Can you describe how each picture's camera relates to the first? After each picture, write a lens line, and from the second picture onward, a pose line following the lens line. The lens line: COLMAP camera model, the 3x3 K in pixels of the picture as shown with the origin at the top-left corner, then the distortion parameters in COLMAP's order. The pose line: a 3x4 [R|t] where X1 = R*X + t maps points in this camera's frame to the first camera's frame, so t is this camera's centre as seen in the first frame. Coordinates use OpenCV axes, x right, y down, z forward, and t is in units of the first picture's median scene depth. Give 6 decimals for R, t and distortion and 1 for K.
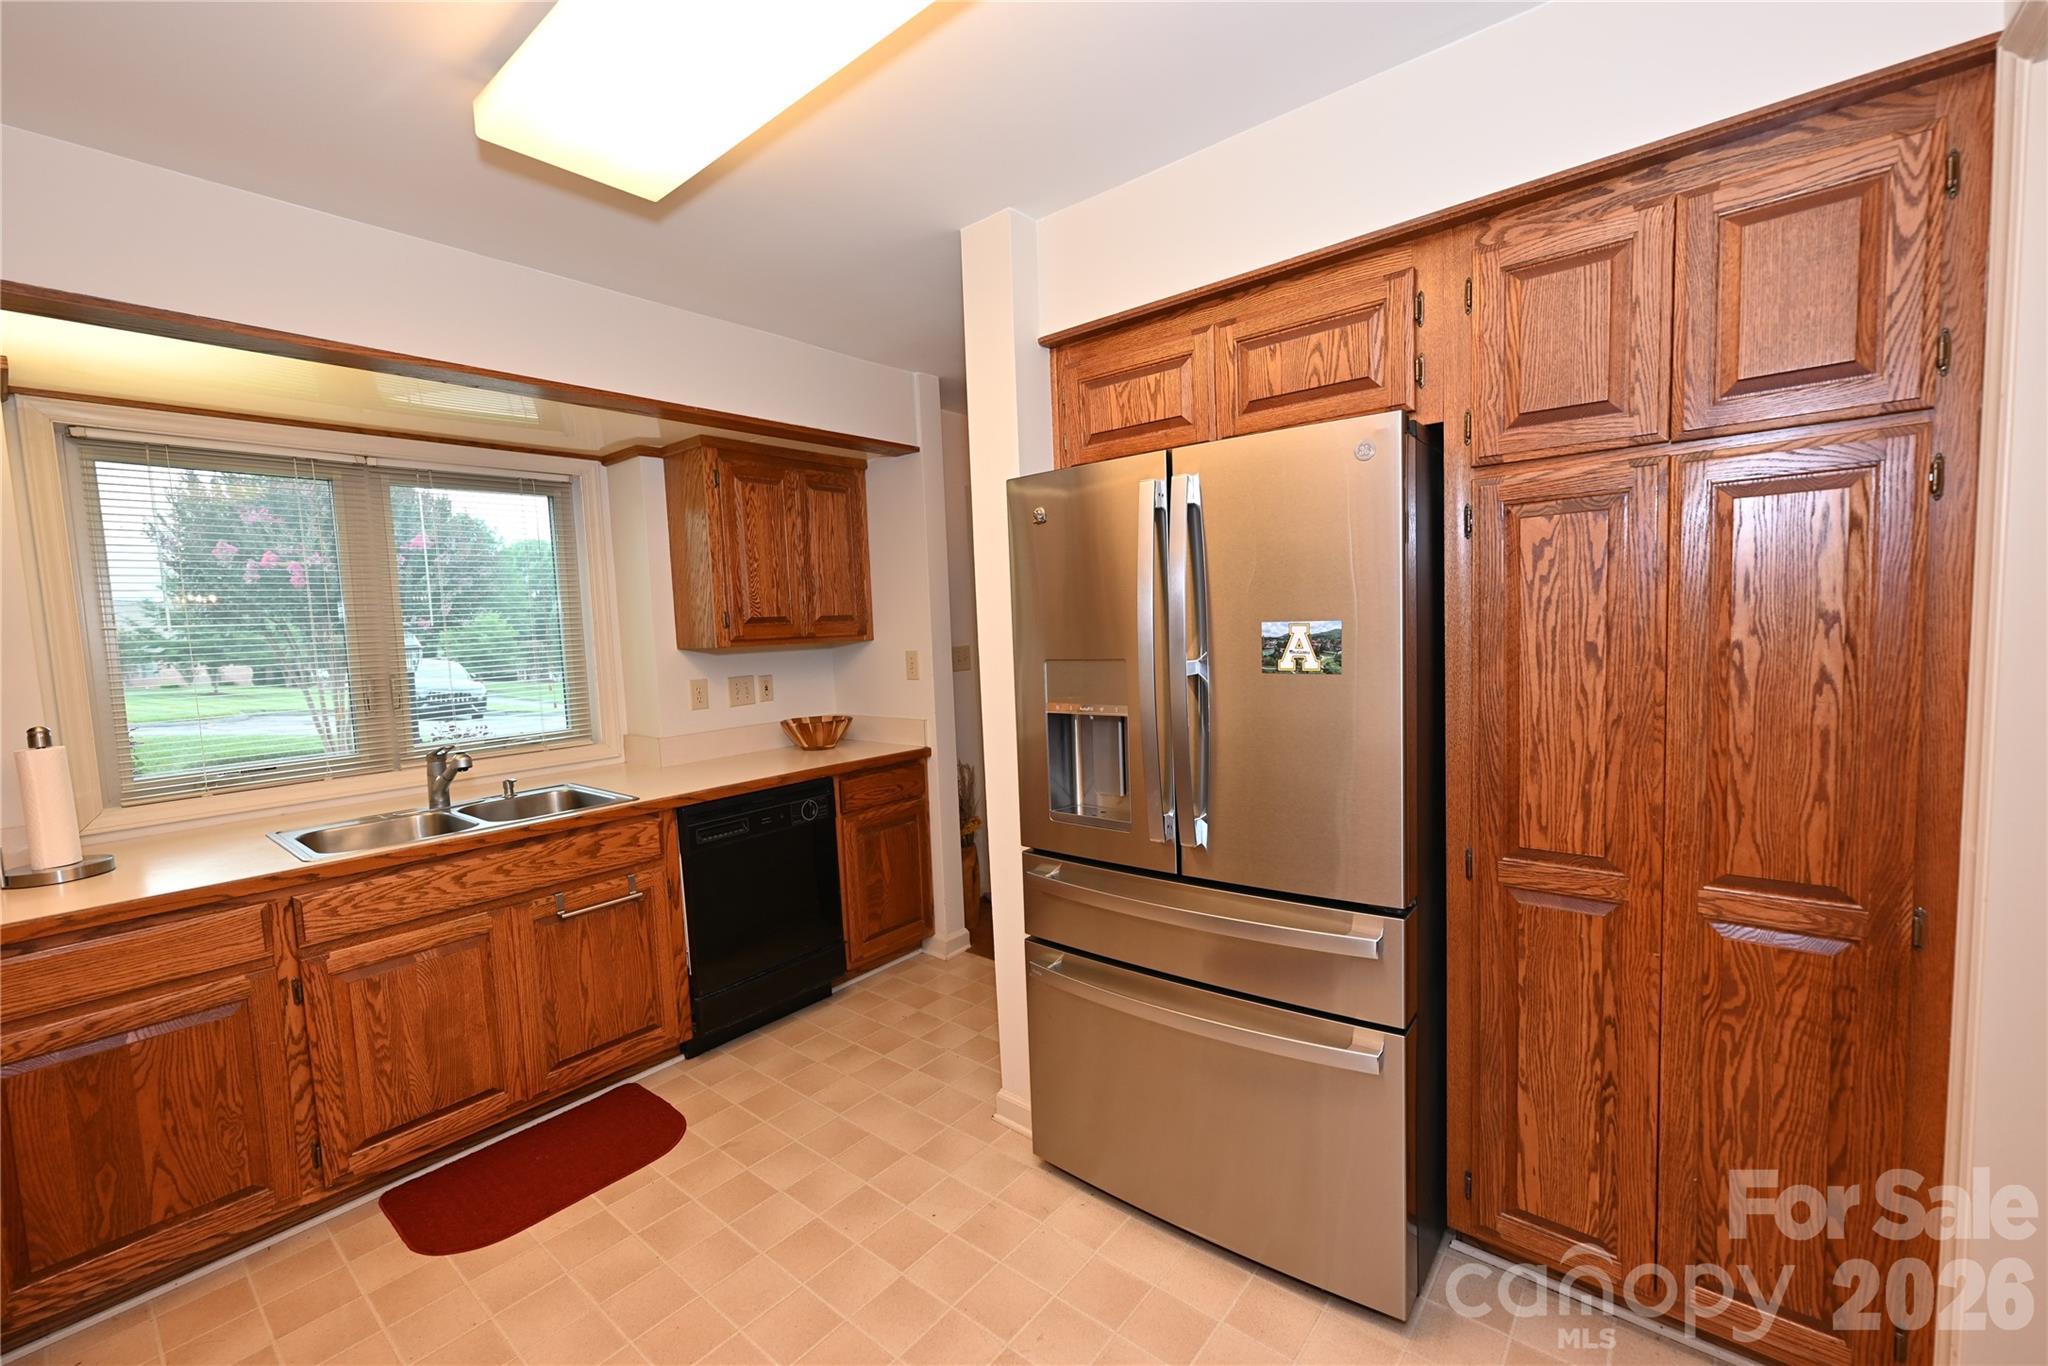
lens RADIAL K [[837.7, 0, 1017.2], [0, 837.7, 688.5], [0, 0, 1]] dist [-0.000365, -0.000033]
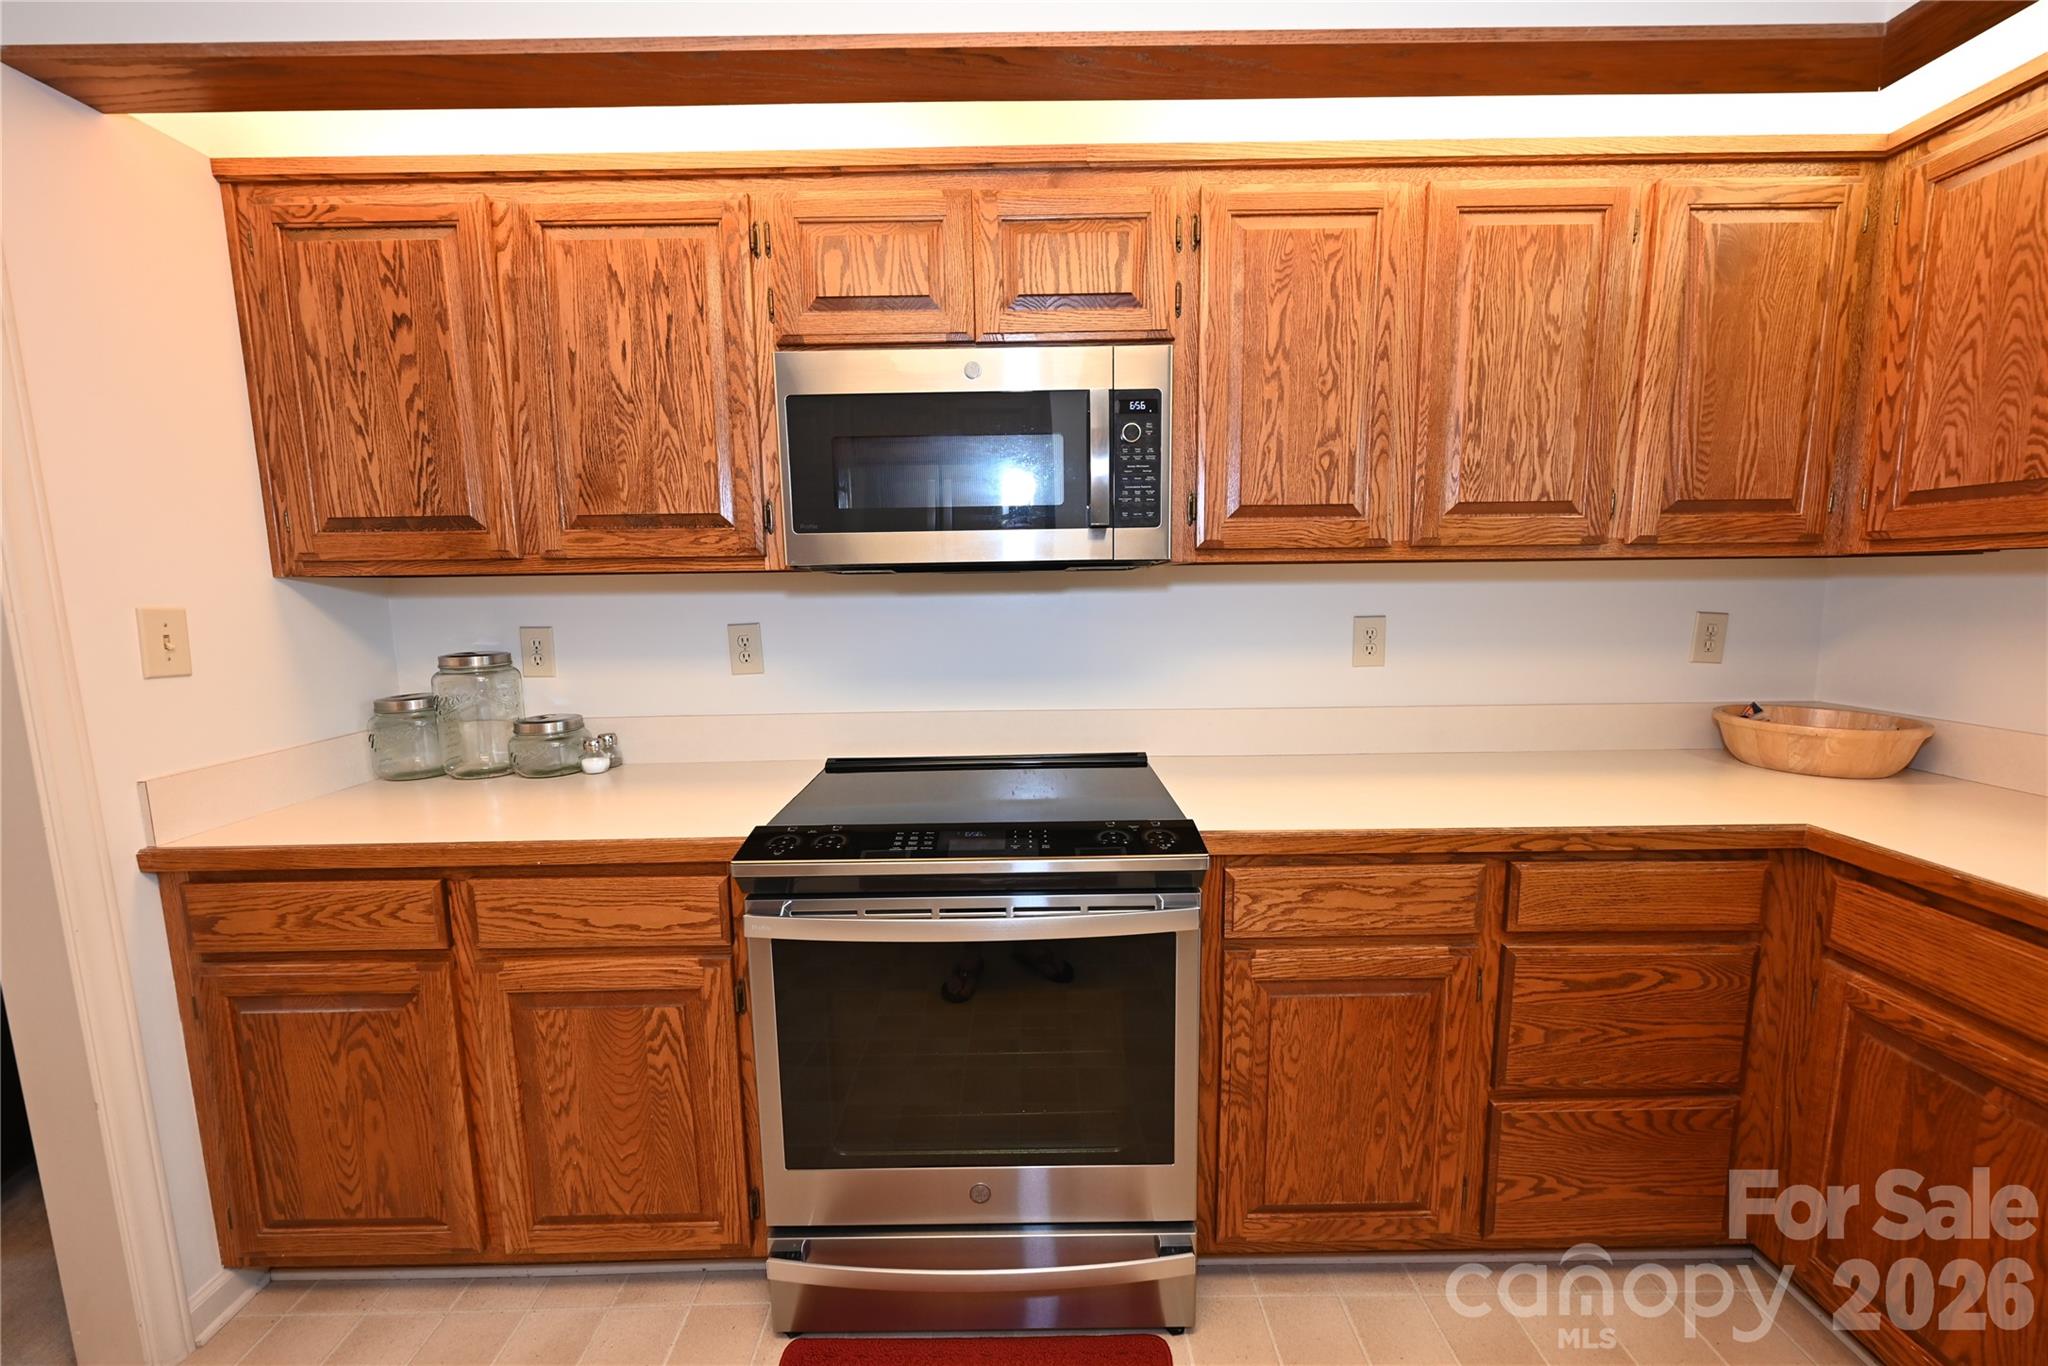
lens RADIAL K [[812.1, 0, 1022.6], [0, 812.1, 689.2], [0, 0, 1]] dist [-0.001017, 0.000041]
pose [[-0.760436, 0.141427, -0.633826, -0.136371], [-0.002179, 0.975438, 0.220265, -0.034032], [0.649409, 0.168878, -0.741450, 1.033381]]
